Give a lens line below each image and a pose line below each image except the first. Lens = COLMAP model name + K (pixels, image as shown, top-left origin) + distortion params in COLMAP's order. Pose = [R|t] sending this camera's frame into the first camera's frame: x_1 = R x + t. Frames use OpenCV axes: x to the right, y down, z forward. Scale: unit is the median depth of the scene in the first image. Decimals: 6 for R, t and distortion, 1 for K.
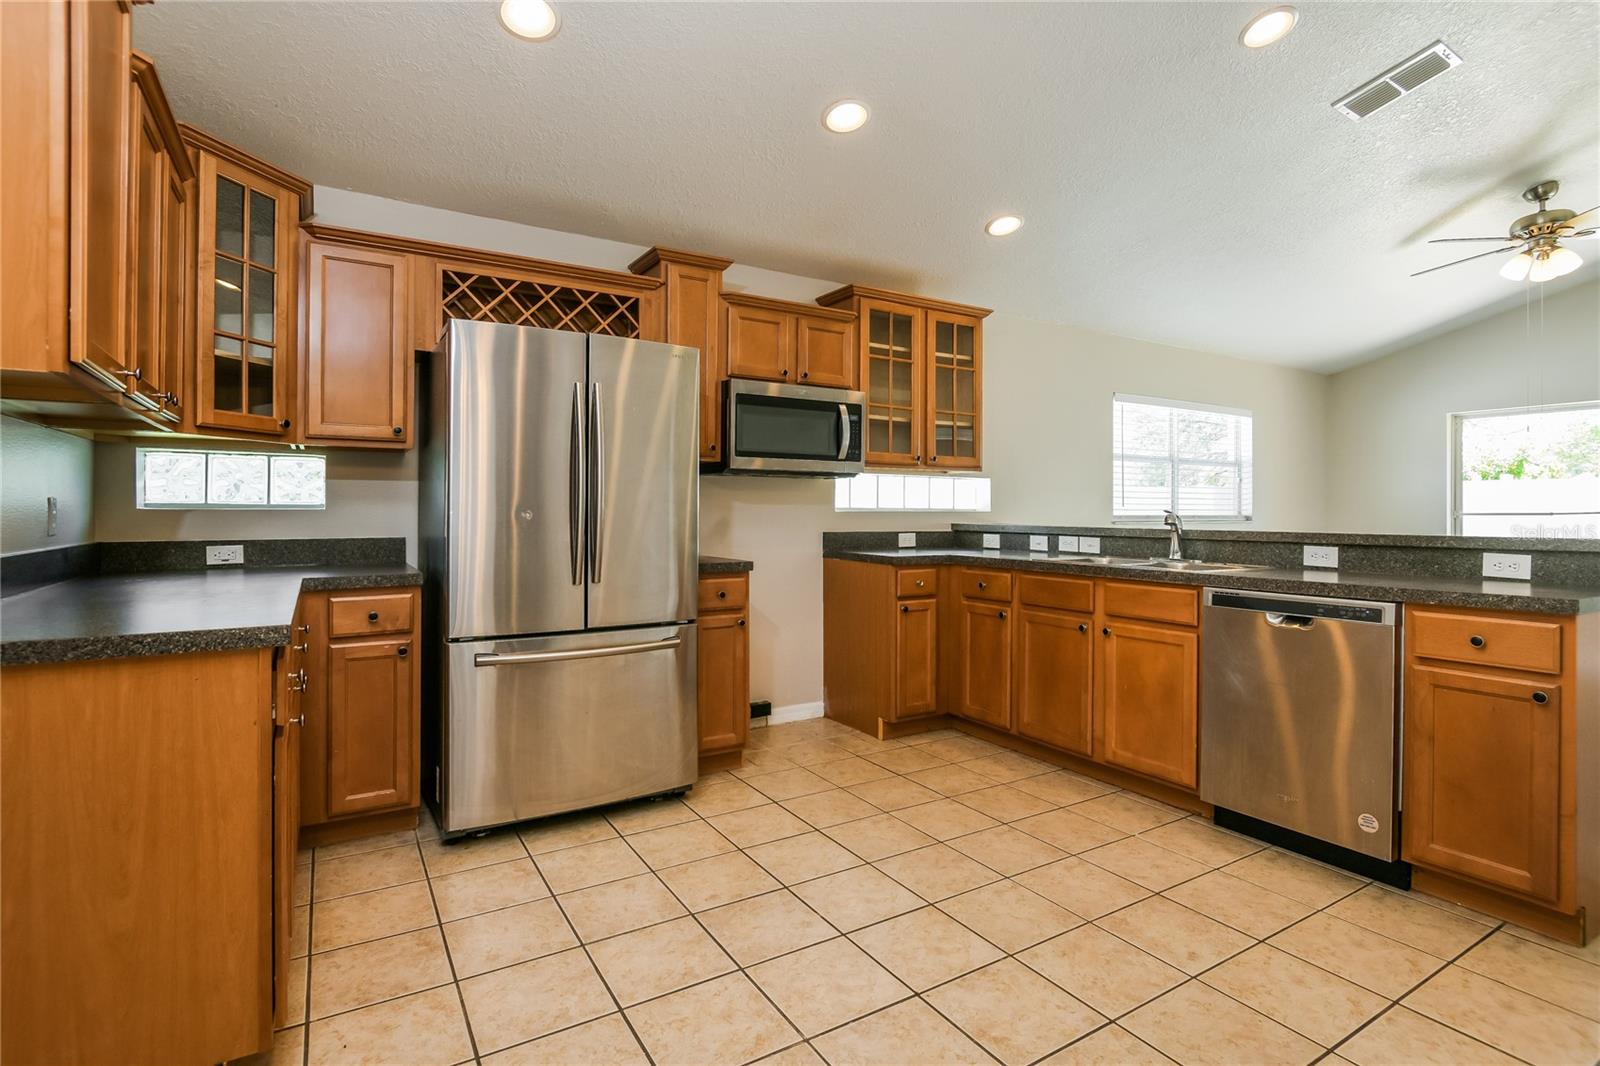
lens RADIAL K [[782.4, 0, 805.2], [0, 782.4, 523.4], [0, 0, 1]] dist [-0.003603, 0.005108]
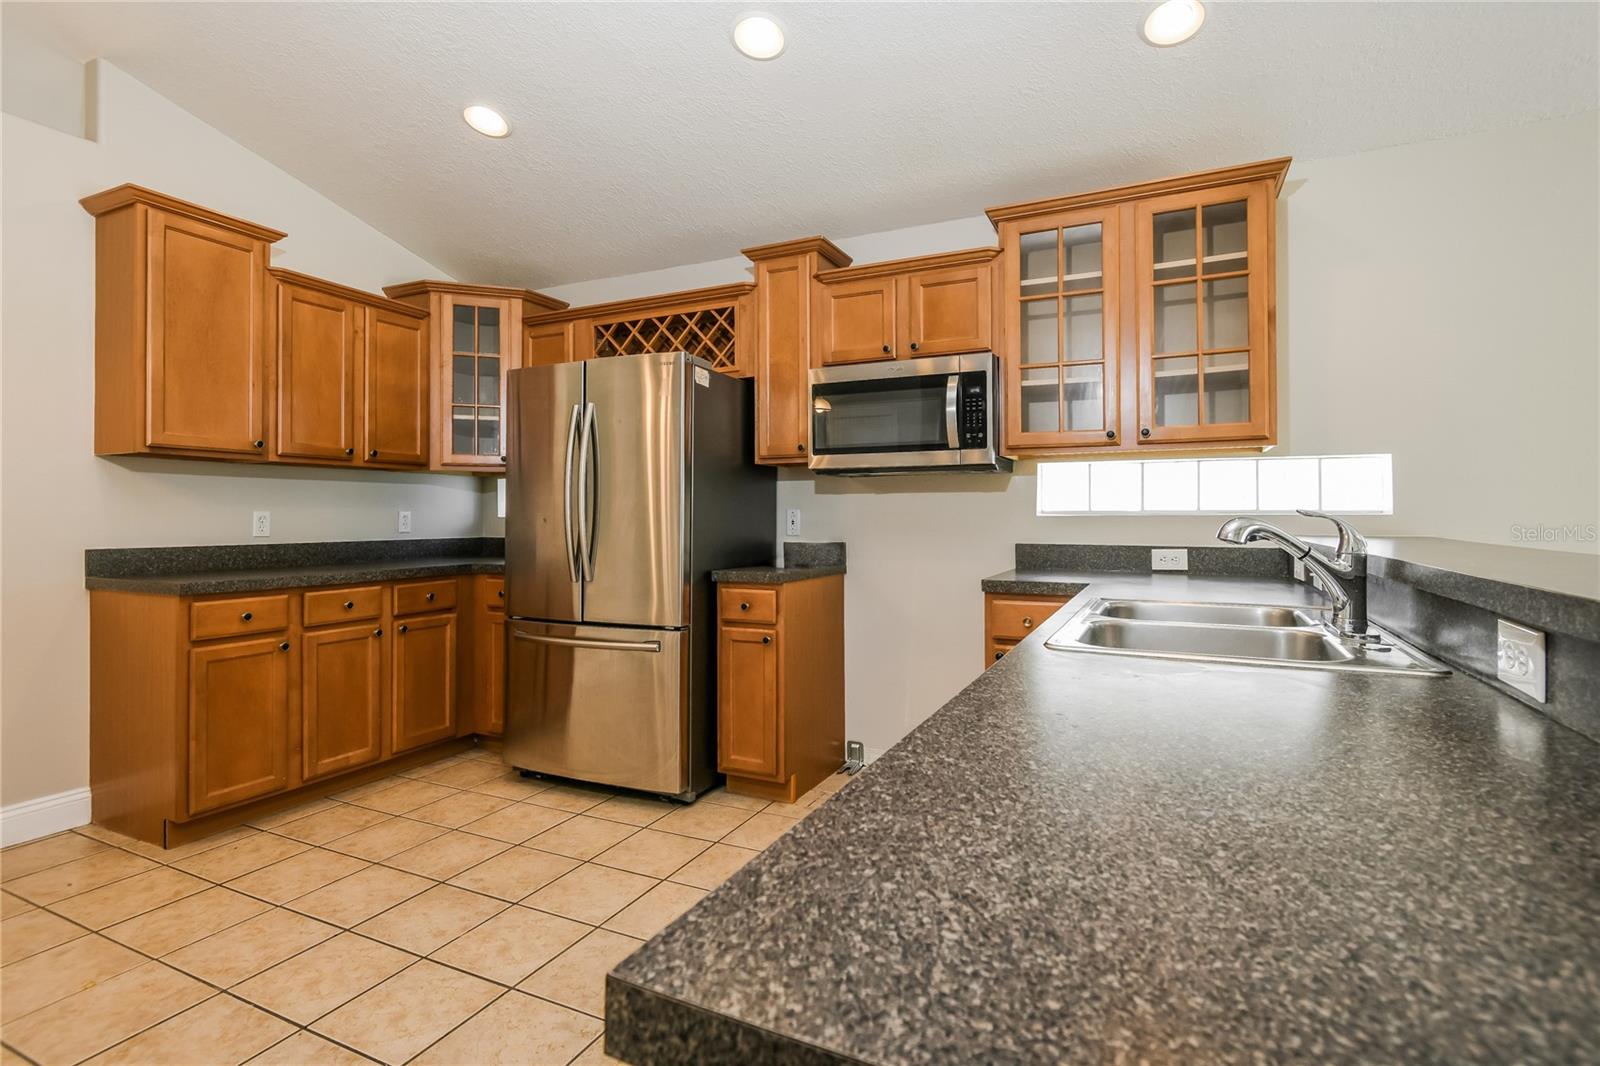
lens RADIAL K [[782.4, 0, 803.8], [0, 782.4, 516.3], [0, 0, 1]] dist [-0.003603, 0.005108]
pose [[0.536365, -0.001258, -0.843985, 0.736484], [-0.006410, 0.999964, -0.005564, -0.012255], [0.843962, 0.008394, 0.536337, 0.573584]]
